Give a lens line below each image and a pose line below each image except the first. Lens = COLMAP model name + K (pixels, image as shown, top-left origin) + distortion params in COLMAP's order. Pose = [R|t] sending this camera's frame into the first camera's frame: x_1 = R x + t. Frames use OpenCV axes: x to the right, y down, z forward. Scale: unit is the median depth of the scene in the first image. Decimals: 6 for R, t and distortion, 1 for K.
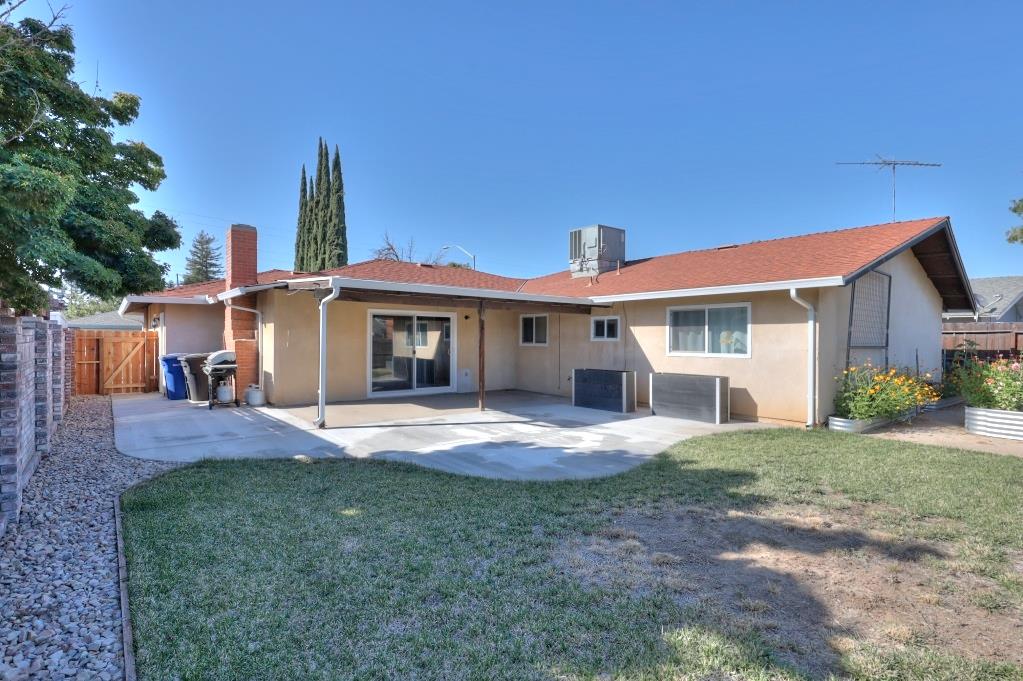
lens RADIAL K [[507.7, 0, 513.8], [0, 507.7, 339.5], [0, 0, 1]] dist [0.001674, 0.000625]
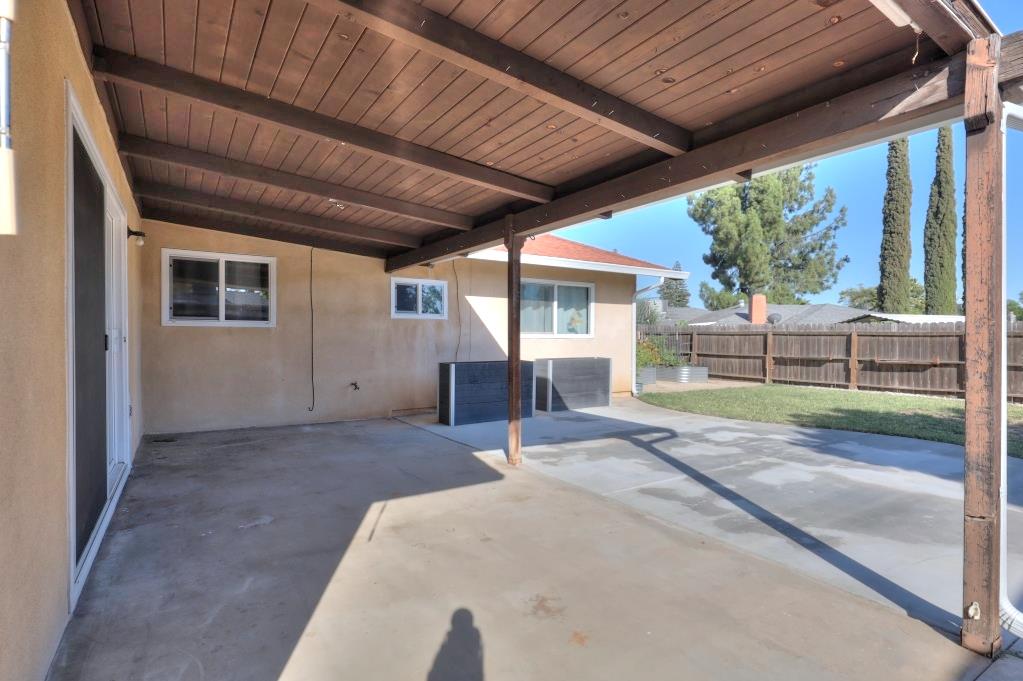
lens RADIAL K [[507.7, 0, 513.8], [0, 507.7, 339.5], [0, 0, 1]] dist [0.001674, 0.000625]
pose [[0.086533, -0.012224, 0.996174, -0.458748], [0.006987, 0.999908, 0.011663, 0.024328], [-0.996224, 0.005951, 0.086611, 0.894579]]
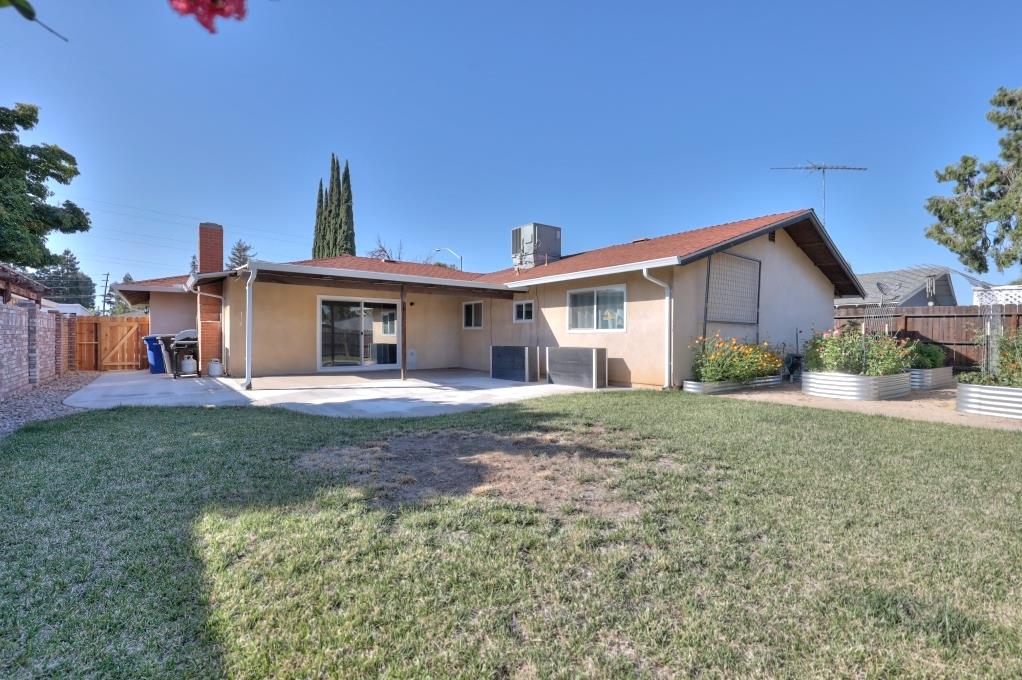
lens RADIAL K [[462.9, 0, 515.1], [0, 462.9, 339.9], [0, 0, 1]] dist [0.001409, 0.000519]
pose [[0.999651, -0.002797, -0.026260, 0.202374], [0.002918, 0.999985, 0.004583, 0.041065], [0.026247, -0.004658, 0.999645, -0.049029]]
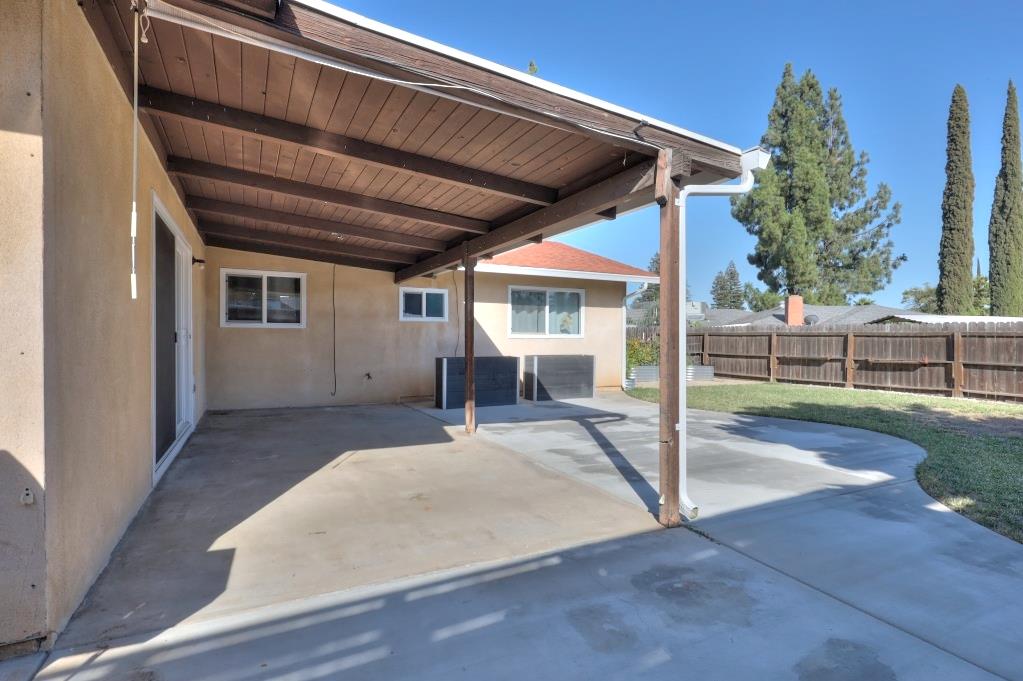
lens RADIAL K [[507.7, 0, 513.8], [0, 507.7, 339.5], [0, 0, 1]] dist [0.001674, 0.000625]
pose [[0.191811, -0.007802, 0.981401, -0.563160], [0.006910, 0.999954, 0.006599, 0.028434], [-0.981408, 0.005515, 0.191856, 0.782900]]
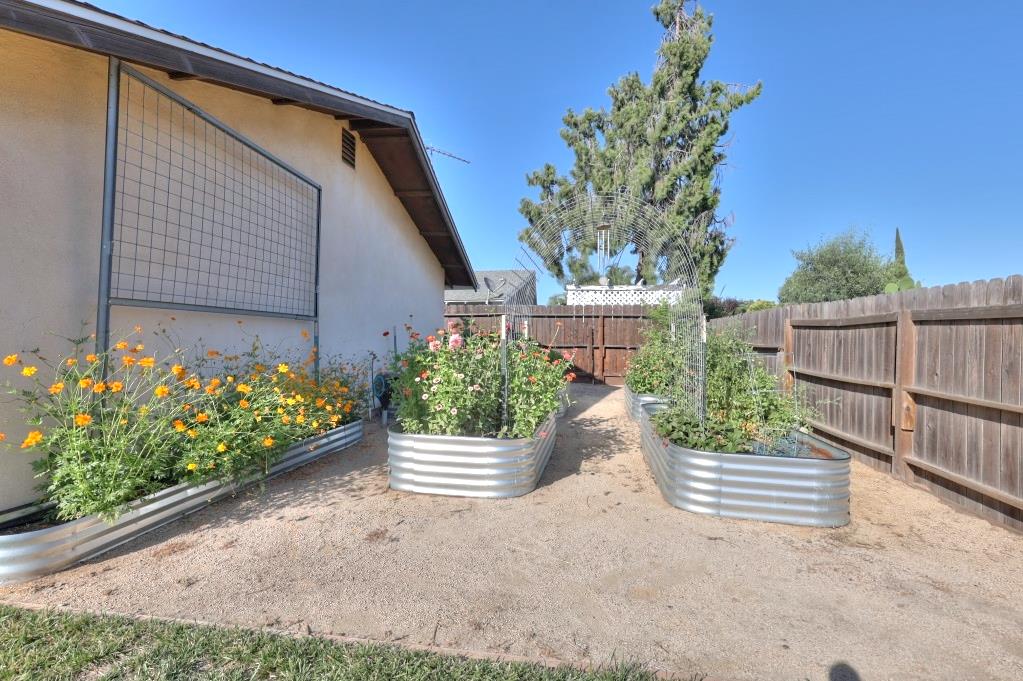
lens RADIAL K [[459.5, 0, 511.5], [0, 459.5, 340.5], [0, 0, 1]] dist [0.001058, 0.000273]
pose [[0.747213, -0.009979, 0.664510, 0.522621], [0.005419, 0.999946, 0.008923, 0.034038], [-0.664563, -0.003067, 0.747226, 0.454377]]
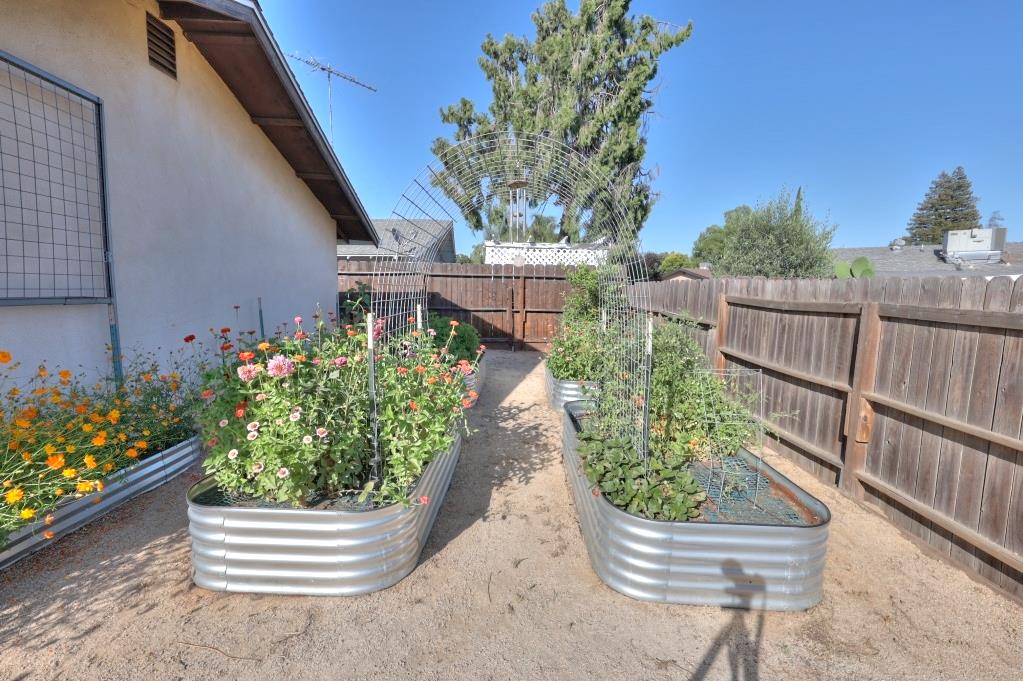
lens RADIAL K [[463.4, 0, 515.6], [0, 463.4, 340.4], [0, 0, 1]] dist [0.001409, 0.000519]
pose [[0.621970, -0.093985, 0.777380, 0.604618], [0.001059, 0.992871, 0.119190, 0.005300], [-0.783040, -0.073309, 0.617636, 0.508325]]
